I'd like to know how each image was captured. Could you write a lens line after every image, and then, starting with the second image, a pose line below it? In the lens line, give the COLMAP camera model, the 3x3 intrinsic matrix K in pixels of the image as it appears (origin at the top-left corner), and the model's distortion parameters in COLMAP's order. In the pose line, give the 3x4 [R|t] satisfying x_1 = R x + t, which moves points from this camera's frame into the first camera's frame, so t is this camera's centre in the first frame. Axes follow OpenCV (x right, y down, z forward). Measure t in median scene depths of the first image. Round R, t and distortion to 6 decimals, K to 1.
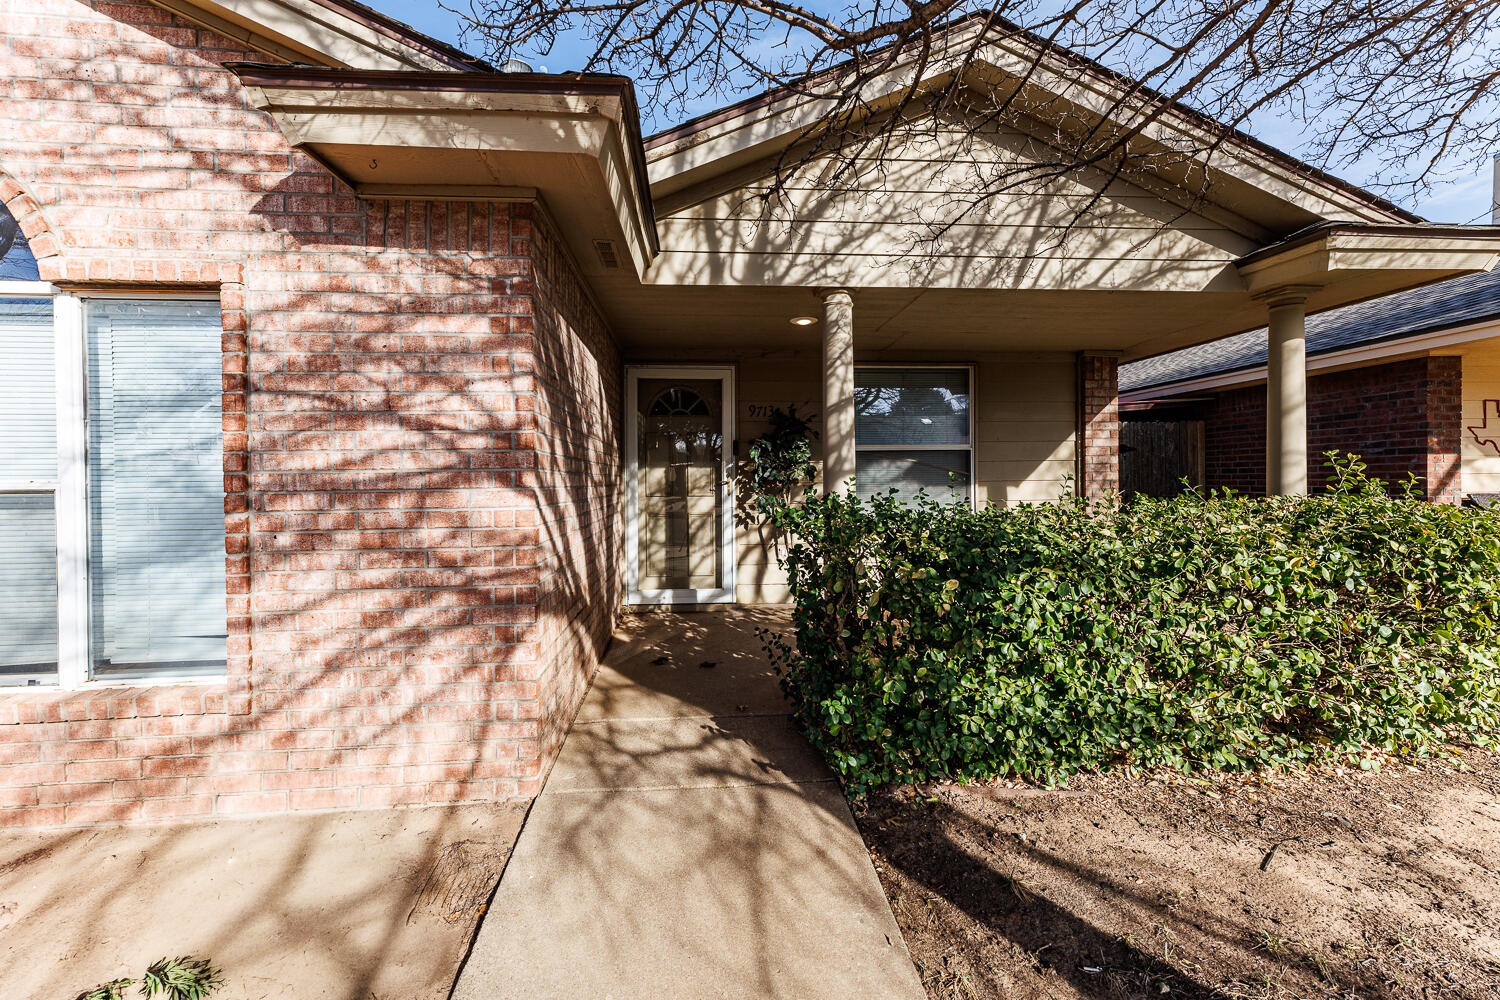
lens RADIAL K [[613.4, 0, 748.6], [0, 613.4, 487.6], [0, 0, 1]] dist [0.000571, 0.004476]
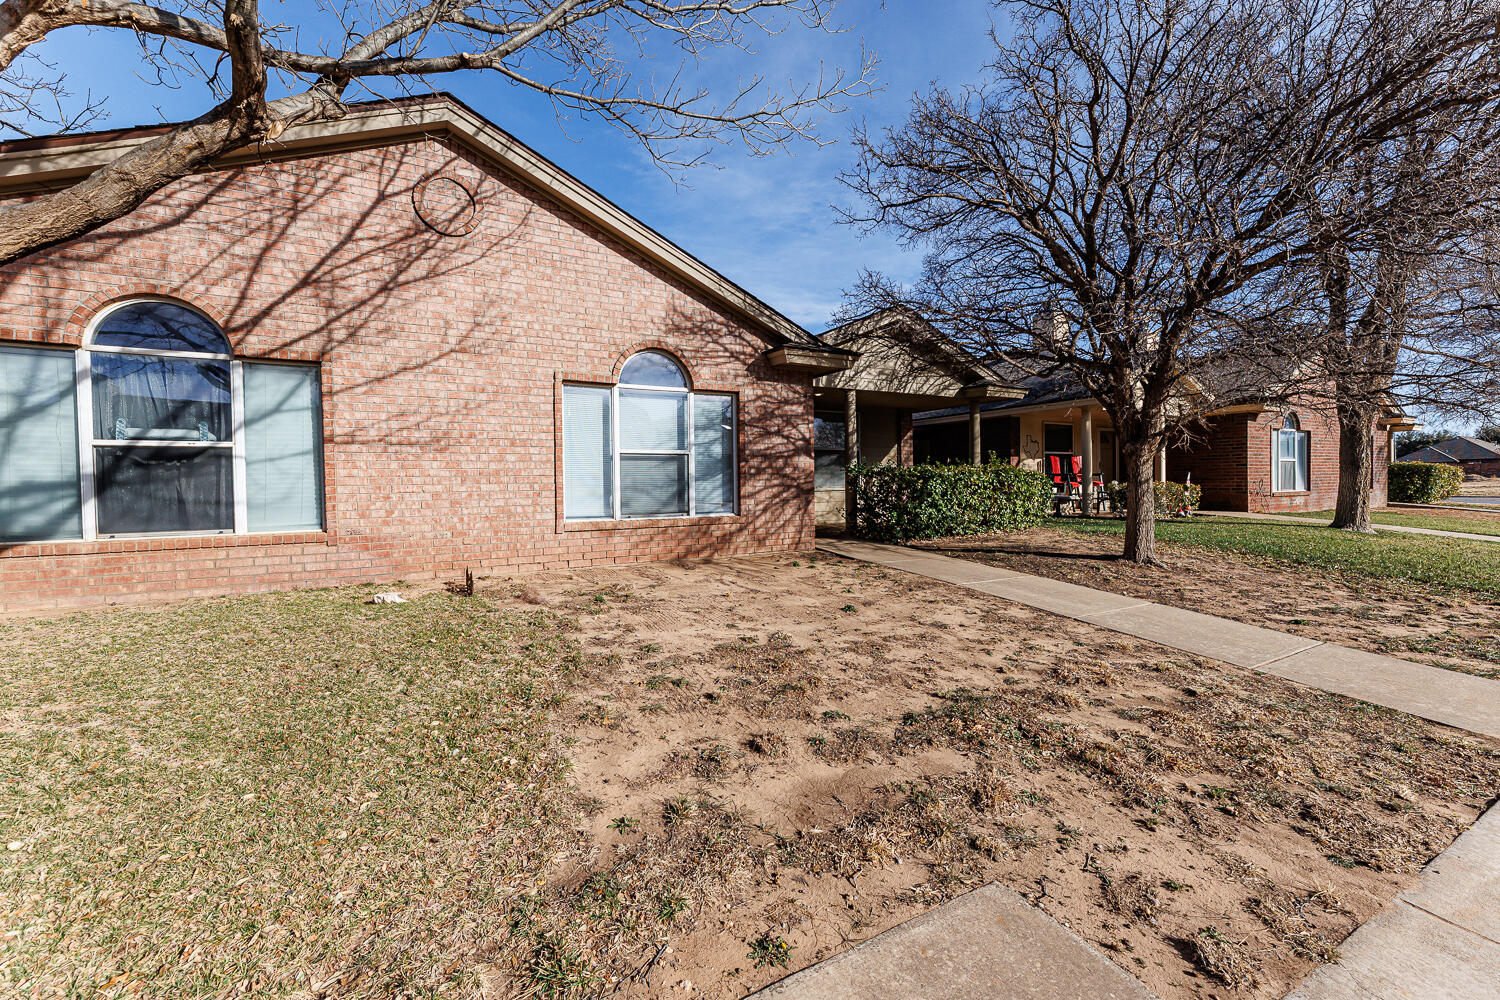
lens RADIAL K [[613.4, 0, 755.4], [0, 613.4, 498.4], [0, 0, 1]] dist [0.000571, 0.004476]
pose [[0.908263, -0.012344, 0.418219, -1.439910], [0.009924, 0.999919, 0.007962, 0.139223], [-0.418283, -0.003081, 0.908312, -1.348679]]
